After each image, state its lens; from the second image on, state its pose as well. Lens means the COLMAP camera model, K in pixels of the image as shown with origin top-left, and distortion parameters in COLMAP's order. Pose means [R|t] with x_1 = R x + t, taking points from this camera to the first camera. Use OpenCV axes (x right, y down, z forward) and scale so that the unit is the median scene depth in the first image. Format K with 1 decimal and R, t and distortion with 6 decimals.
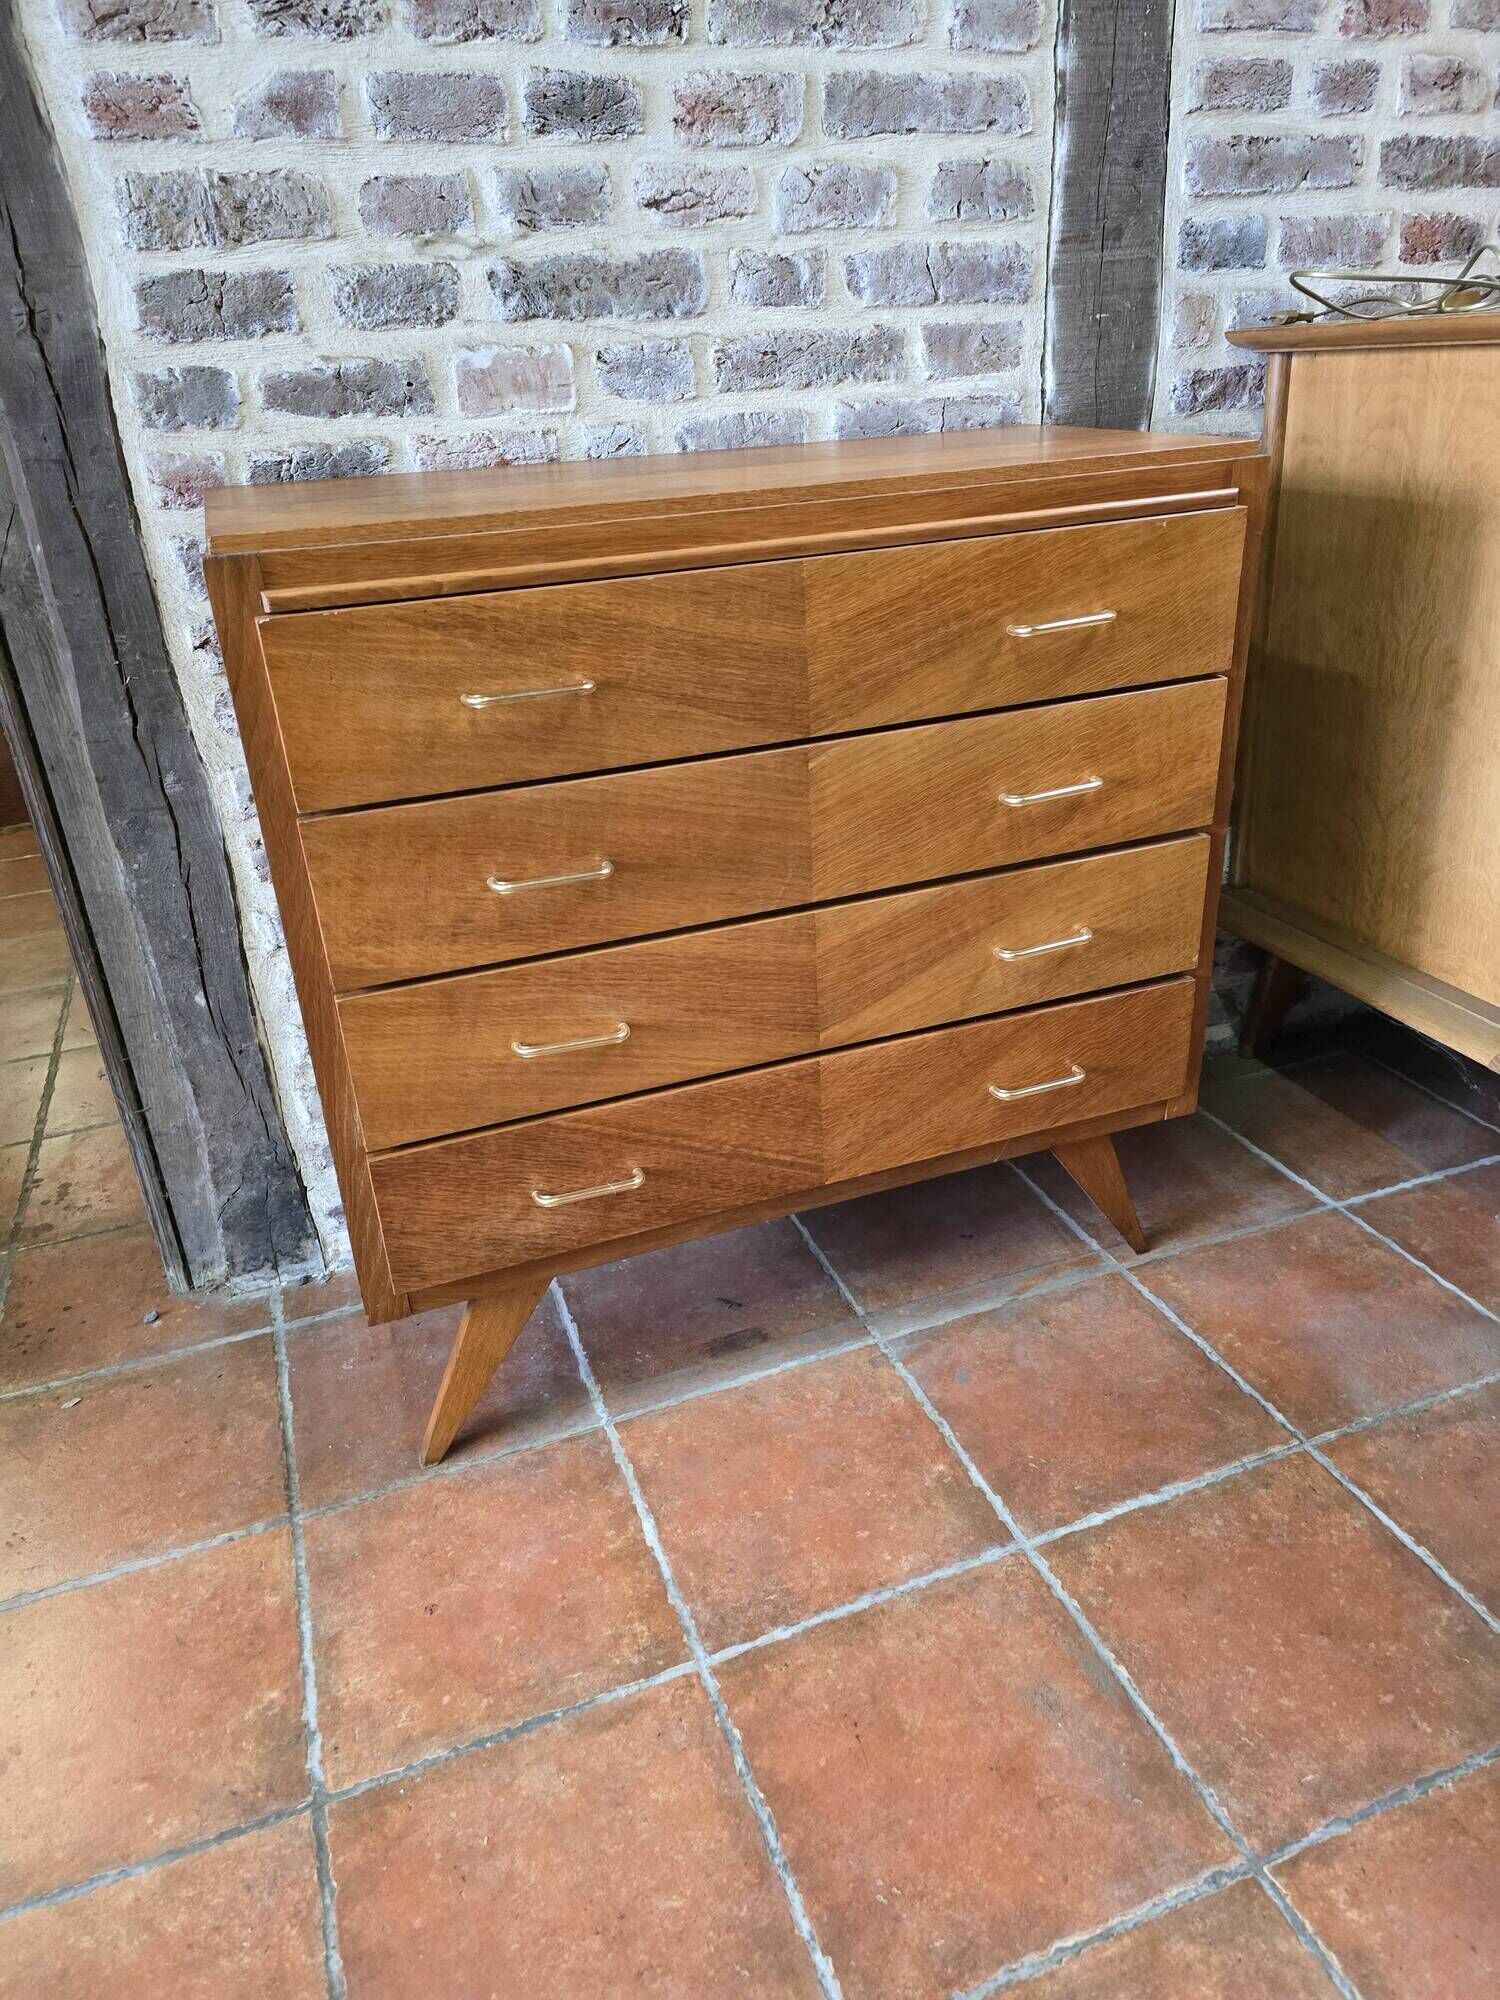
lens RADIAL K [[1365.1, 0, 768.9], [0, 1365.1, 989.5], [0, 0, 1]] dist [0.059332, -0.052041]
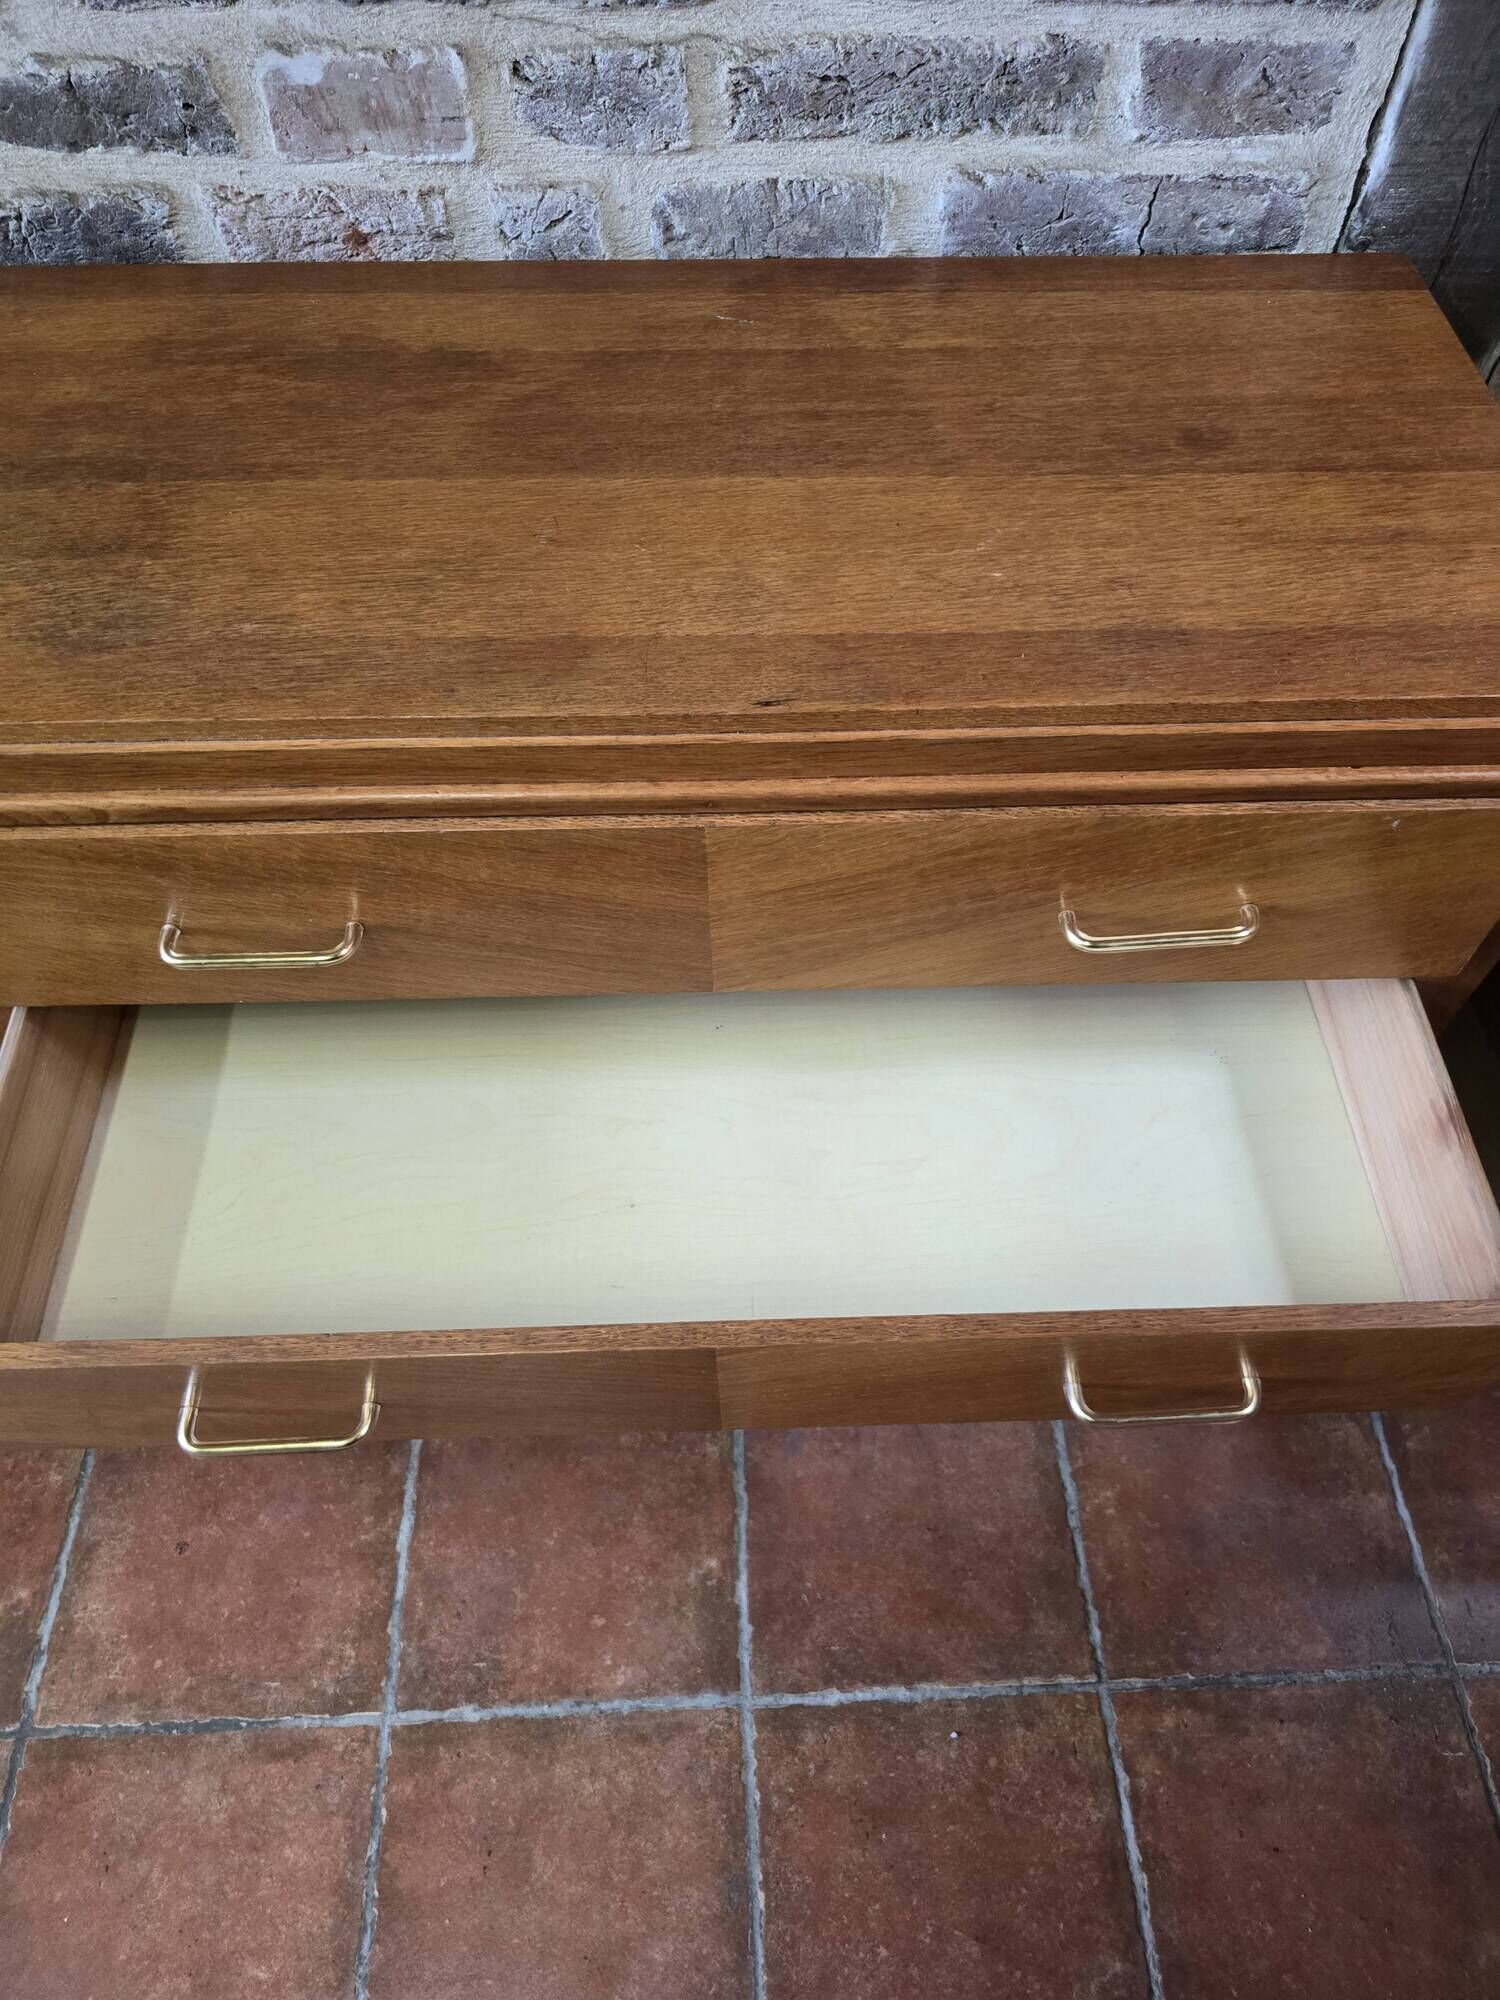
lens RADIAL K [[1373.6, 0, 746.2], [0, 1373.6, 982.8], [0, 0, 1]] dist [0.042225, -0.049004]
pose [[0.946187, 0.291404, -0.140760, 0.160615], [-0.182793, 0.840165, 0.510597, -0.462397], [0.267052, -0.457391, 0.848220, 0.377553]]
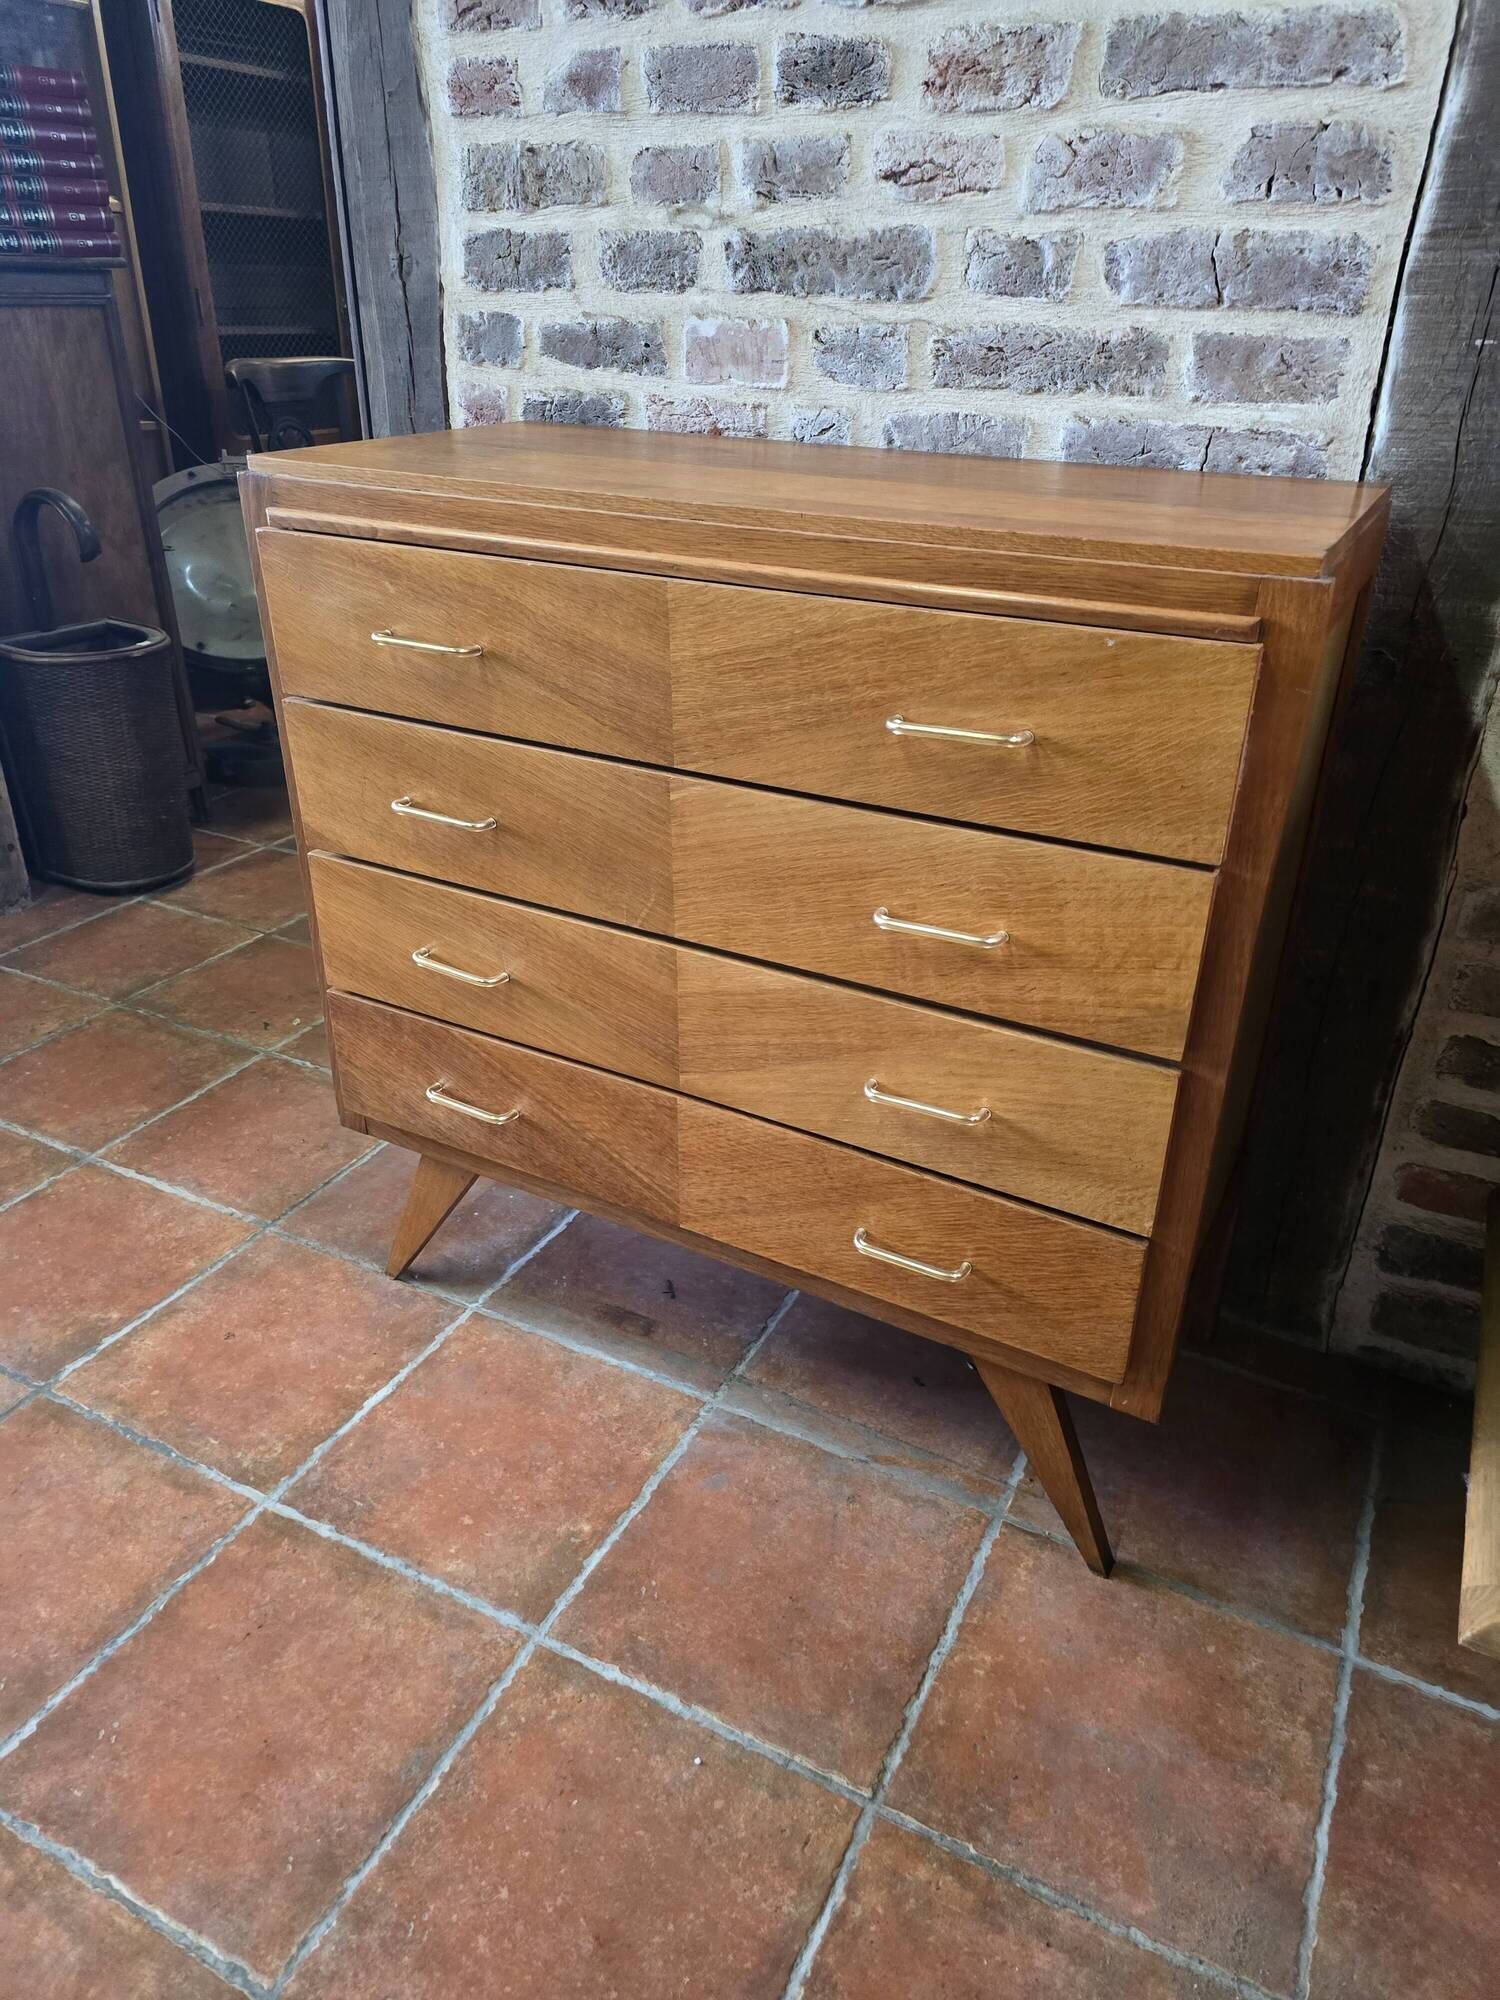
lens RADIAL K [[1371.7, 0, 765.8], [0, 1371.7, 969.1], [0, 0, 1]] dist [0.064513, -0.054423]
pose [[0.666341, 0.389415, -0.635882, 0.655186], [-0.362868, 0.914349, 0.179699, -0.221045], [0.651396, 0.111000, 0.750575, 0.307964]]
